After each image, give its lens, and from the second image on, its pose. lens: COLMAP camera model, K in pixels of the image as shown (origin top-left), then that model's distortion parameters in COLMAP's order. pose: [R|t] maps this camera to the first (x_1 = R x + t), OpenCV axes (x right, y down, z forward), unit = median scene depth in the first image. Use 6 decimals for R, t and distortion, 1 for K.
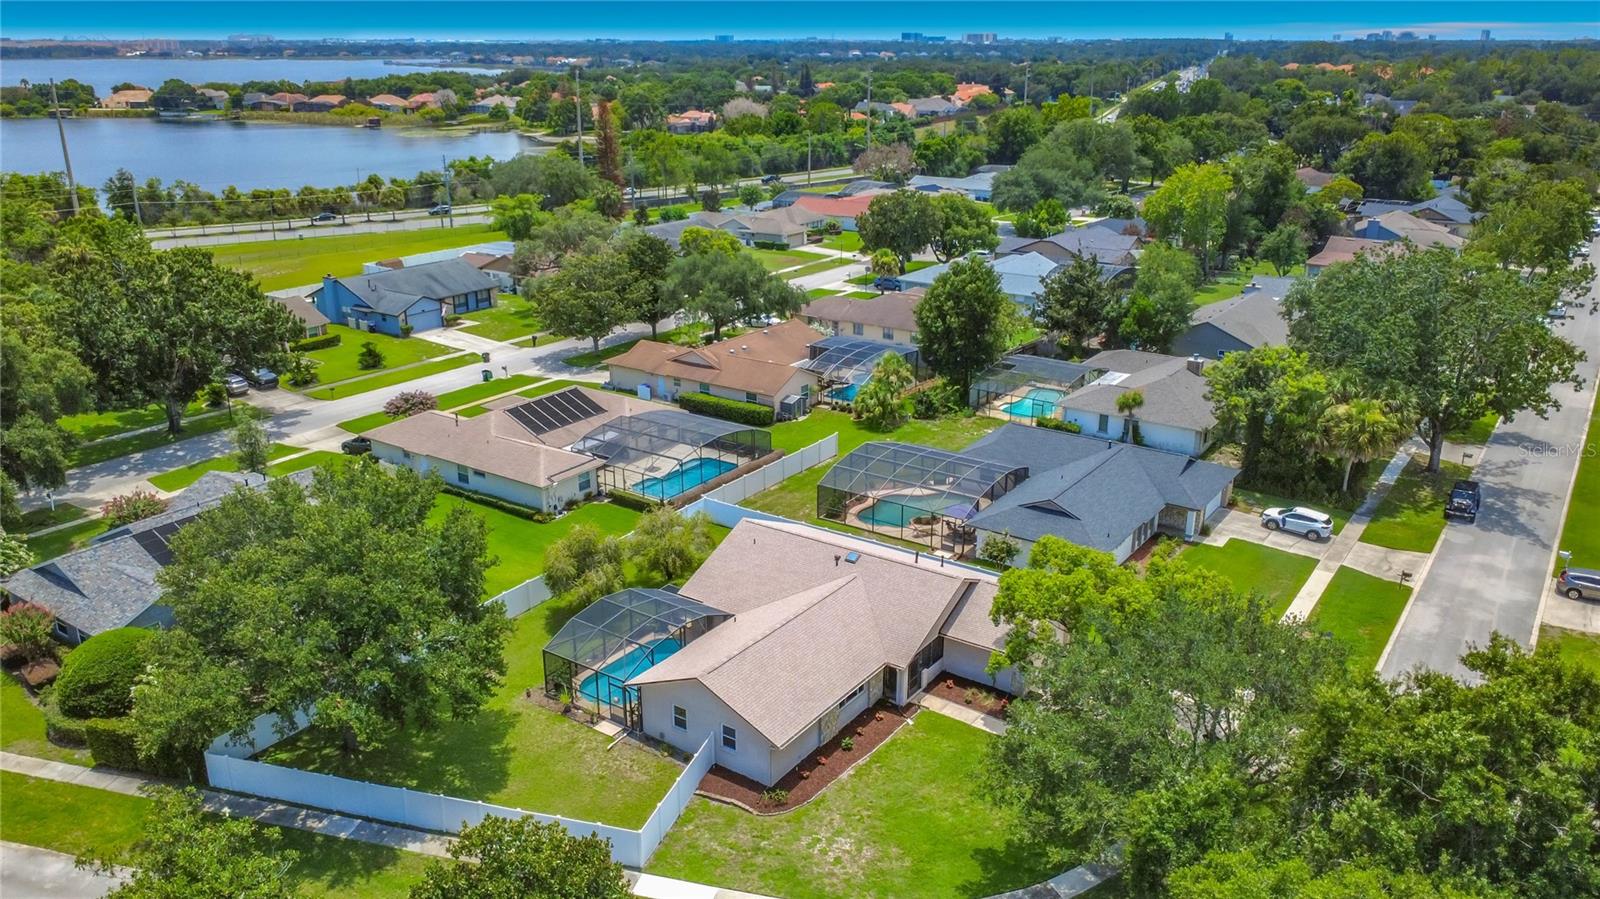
lens RADIAL K [[1167.0, 0, 797.1], [0, 1167.0, 447.0], [0, 0, 1]] dist [-0.008297, 0.010332]
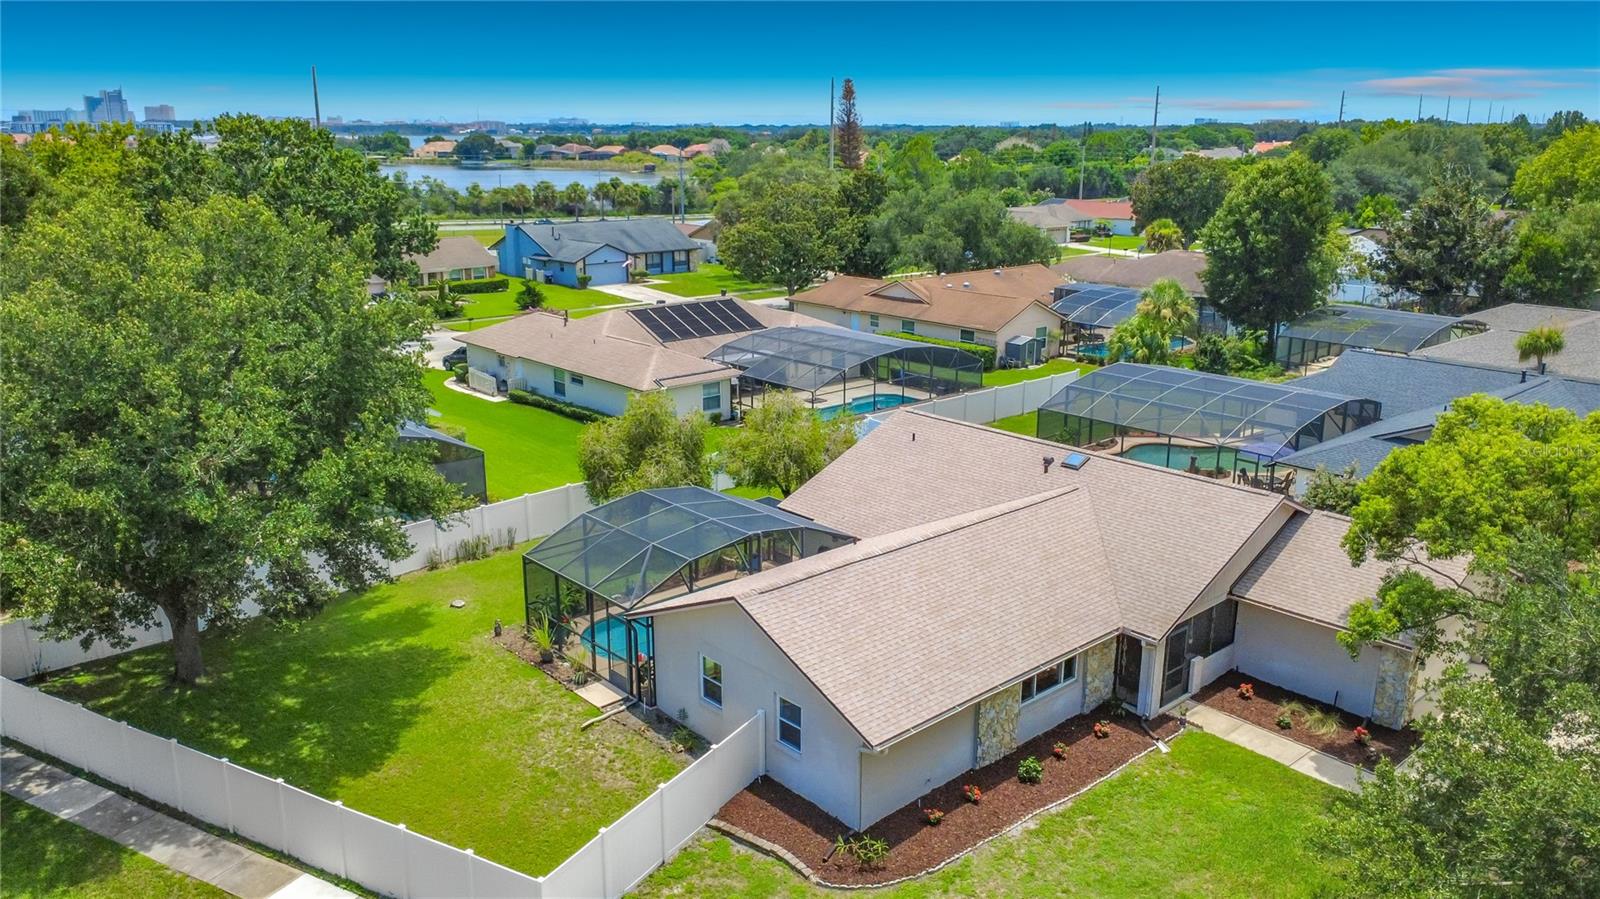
lens RADIAL K [[1167.0, 0, 813.2], [0, 1167.0, 451.9], [0, 0, 1]] dist [-0.008297, 0.010332]
pose [[0.975677, 0.062769, -0.210036, 0.040085], [-0.077007, 0.995205, -0.060305, 0.128544], [0.205243, 0.075013, 0.975832, 0.397464]]
